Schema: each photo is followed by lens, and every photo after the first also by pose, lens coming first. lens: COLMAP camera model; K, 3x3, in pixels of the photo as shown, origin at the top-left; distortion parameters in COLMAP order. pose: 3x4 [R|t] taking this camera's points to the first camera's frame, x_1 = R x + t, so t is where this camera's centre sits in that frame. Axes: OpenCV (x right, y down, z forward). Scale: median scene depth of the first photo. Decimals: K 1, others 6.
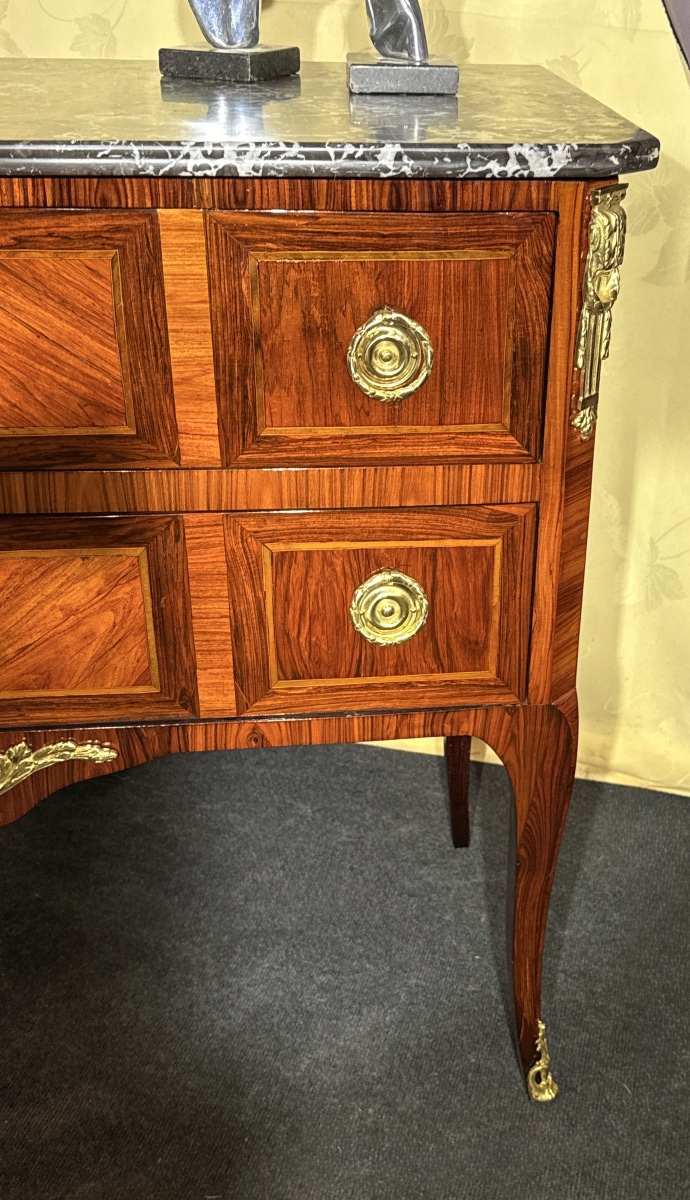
lens RADIAL K [[1389.3, 0, 454.0], [0, 1389.3, 666.0], [0, 0, 1]] dist [0.220693, -0.578970]
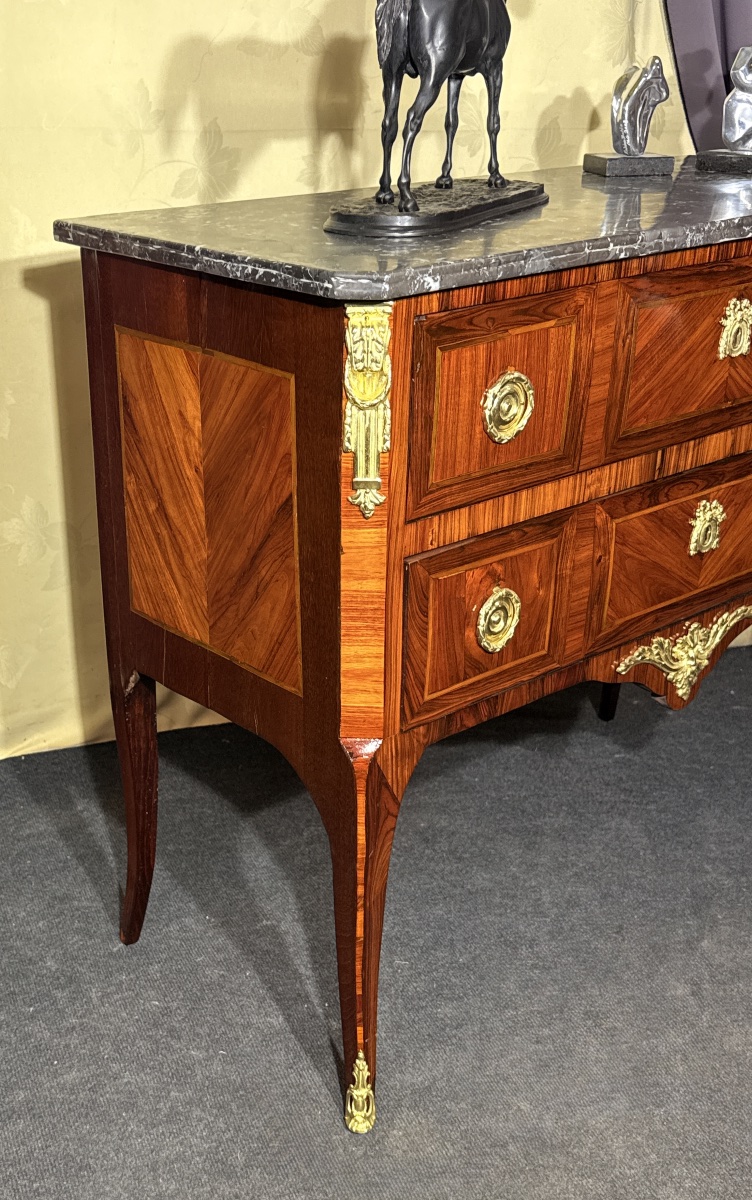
lens RADIAL K [[1325.2, 0, 250.6], [0, 1325.2, 683.5], [0, 0, 1]] dist [0.208831, -0.521865]
pose [[0.860044, -0.255136, 0.441848, -1.450662], [0.277906, 0.960511, 0.013691, -0.034056], [-0.427893, 0.111018, 0.896985, -0.057485]]
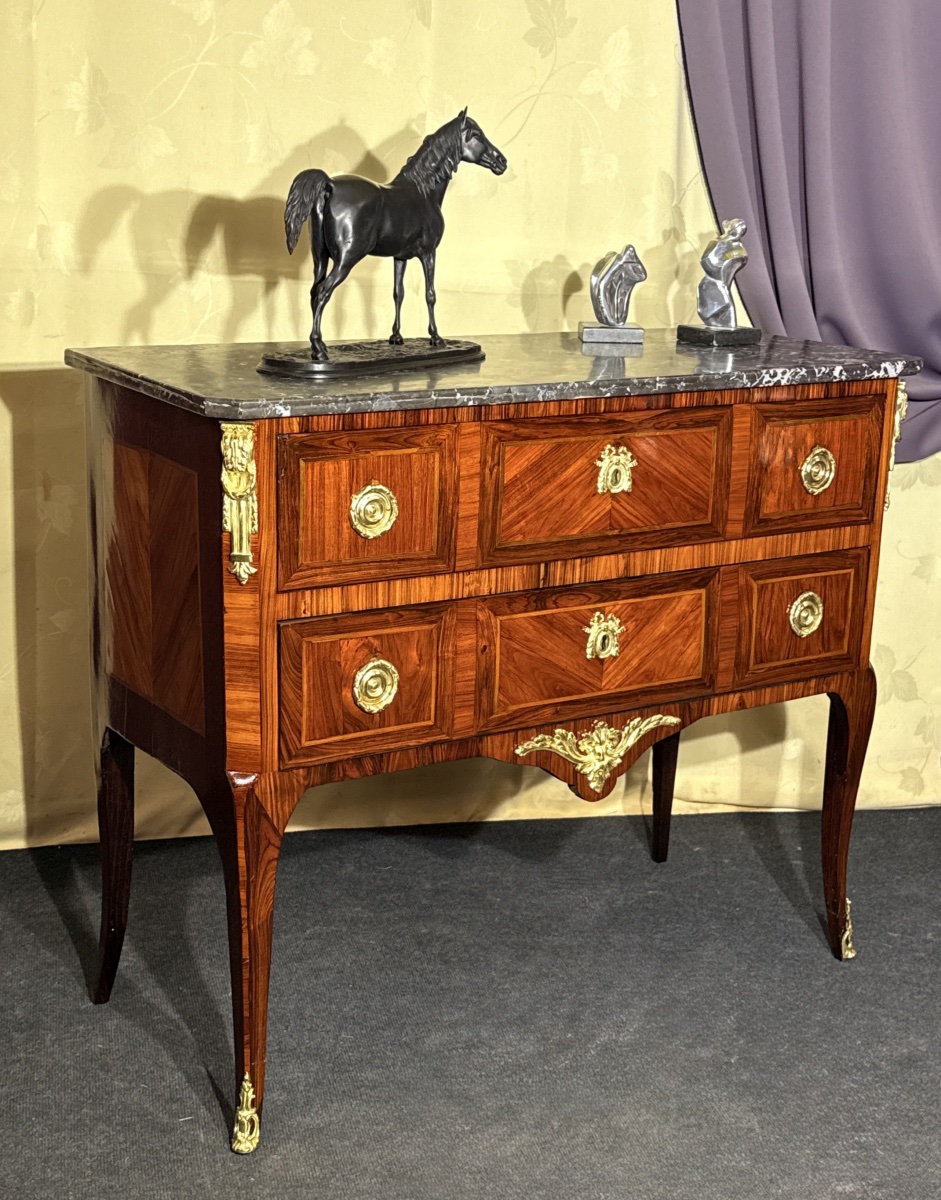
lens RADIAL K [[1754.3, 0, 485.4], [0, 1754.3, 602.2], [0, 0, 1]] dist [0.142054, -0.011284]
pose [[0.903652, -0.105929, 0.414961, -1.380167], [0.199363, 0.961589, -0.188681, 0.293213], [-0.379035, 0.253230, 0.890060, -0.857413]]
